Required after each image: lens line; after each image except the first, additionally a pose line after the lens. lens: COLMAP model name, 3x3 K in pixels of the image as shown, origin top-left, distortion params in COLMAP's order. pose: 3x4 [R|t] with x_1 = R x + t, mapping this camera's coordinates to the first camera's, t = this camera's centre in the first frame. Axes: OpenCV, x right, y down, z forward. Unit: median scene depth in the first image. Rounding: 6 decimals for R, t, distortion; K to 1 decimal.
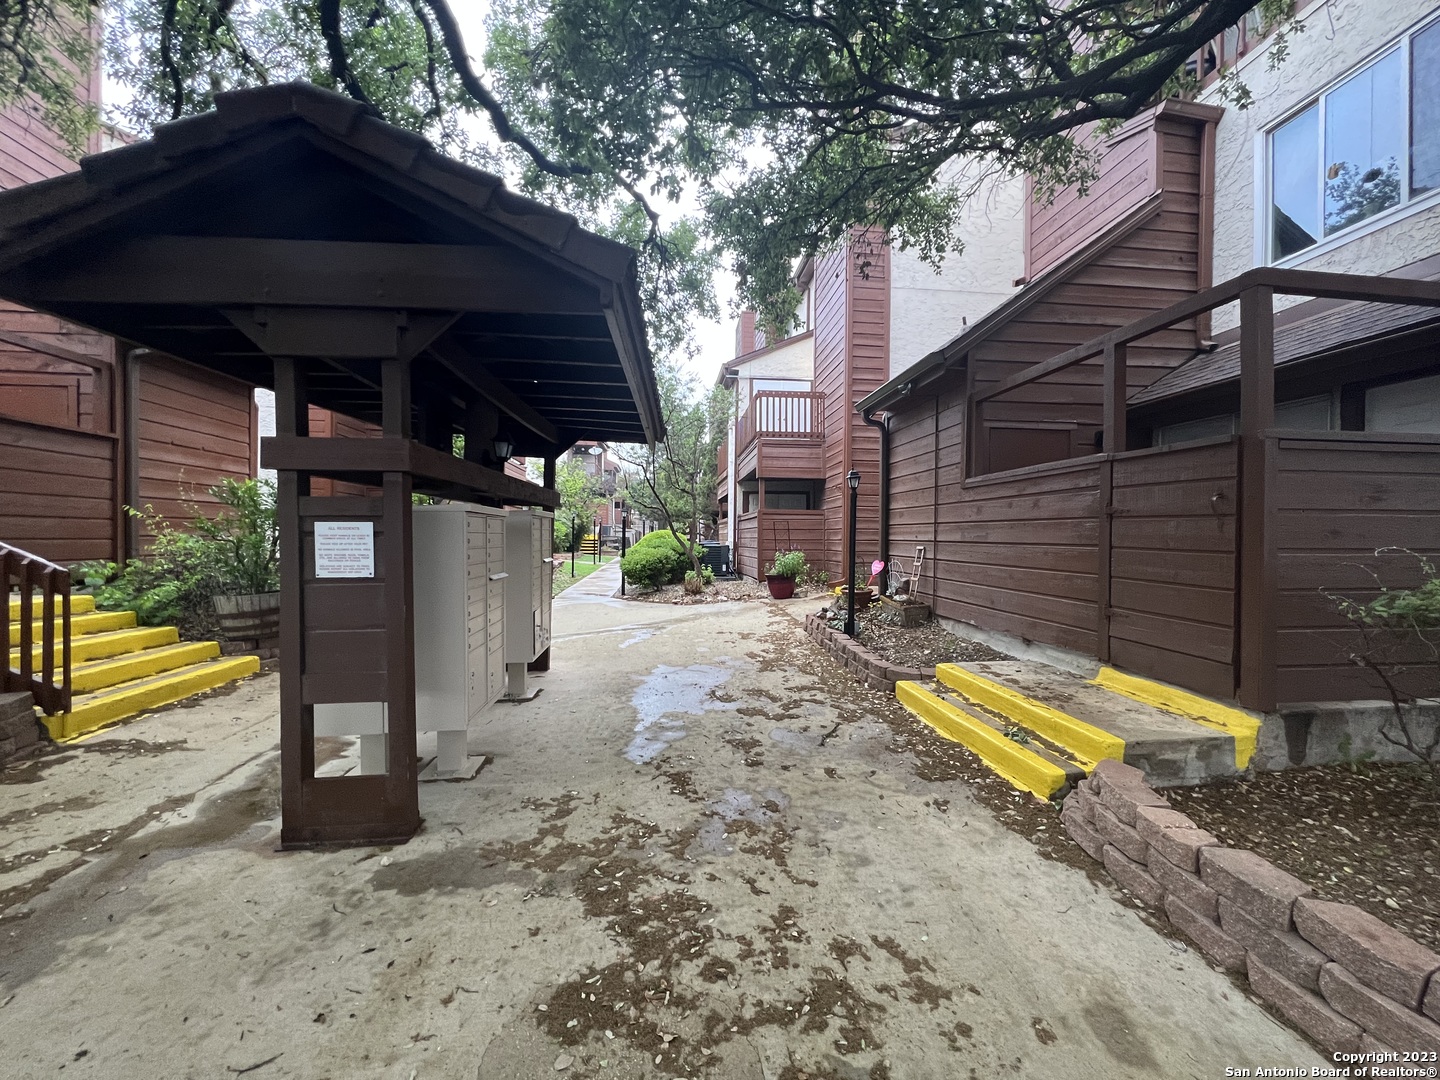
lens RADIAL K [[571.8, 0, 720.0], [0, 571.8, 540.0], [0, 0, 1]] dist [-0.001473, -0.000150]
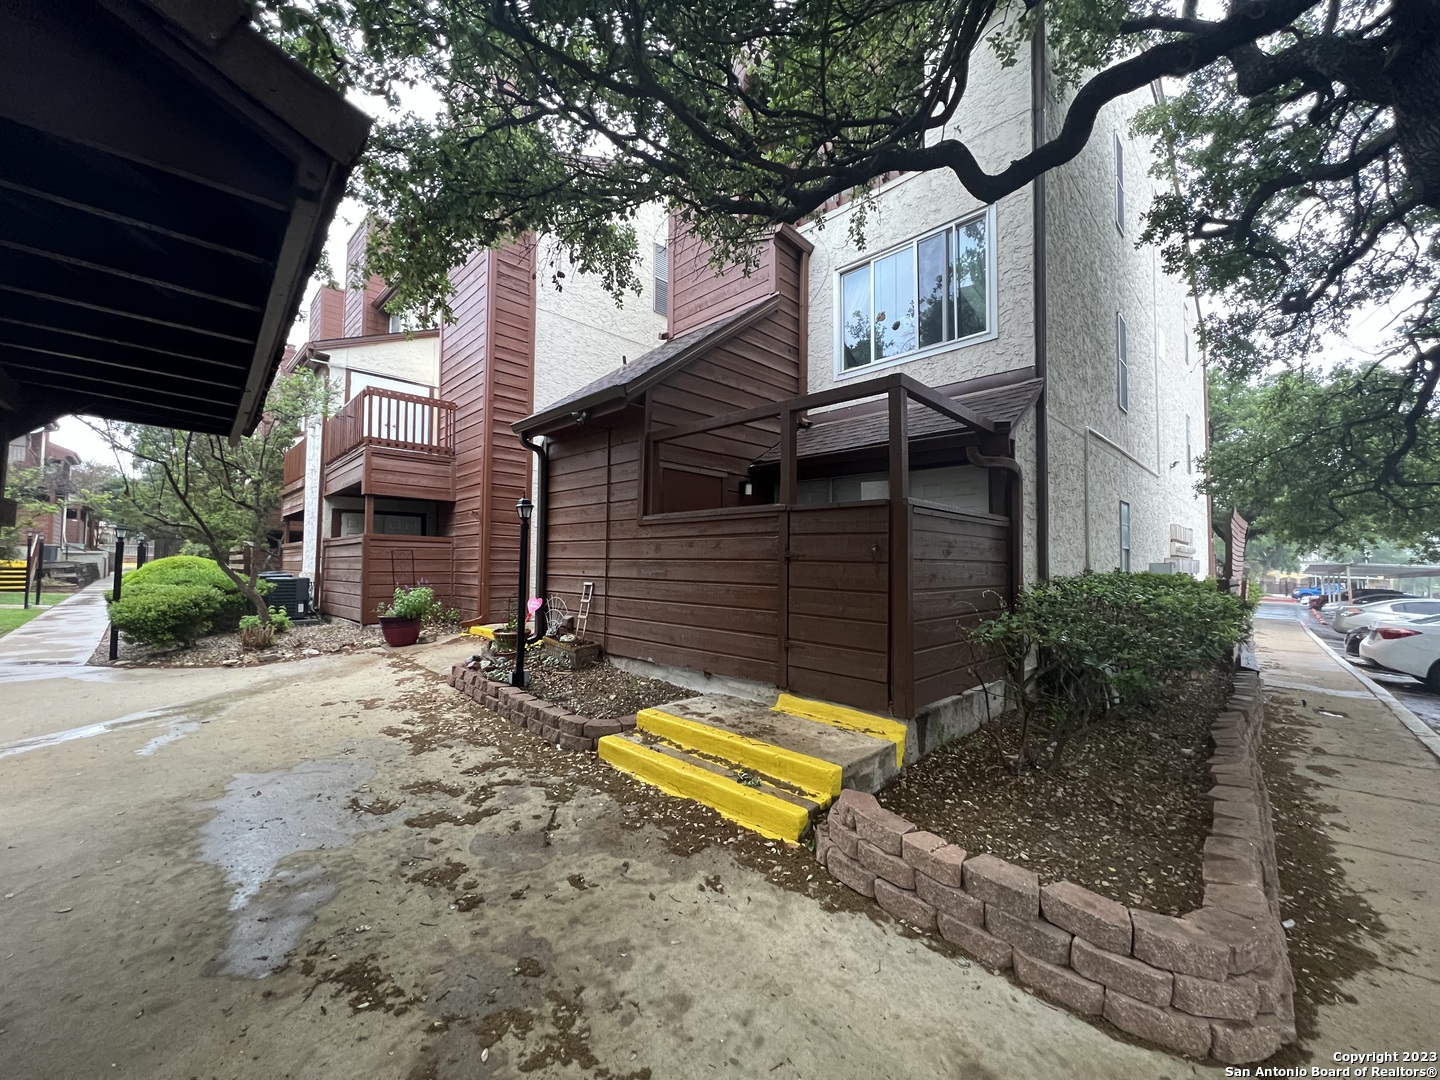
lens RADIAL K [[571.8, 0, 720.0], [0, 571.8, 540.0], [0, 0, 1]] dist [-0.001473, -0.000150]
pose [[0.775601, 0.028473, 0.630581, -0.127133], [-0.001203, 0.999047, -0.043630, -0.027278], [-0.631222, 0.033081, 0.774896, 0.180331]]
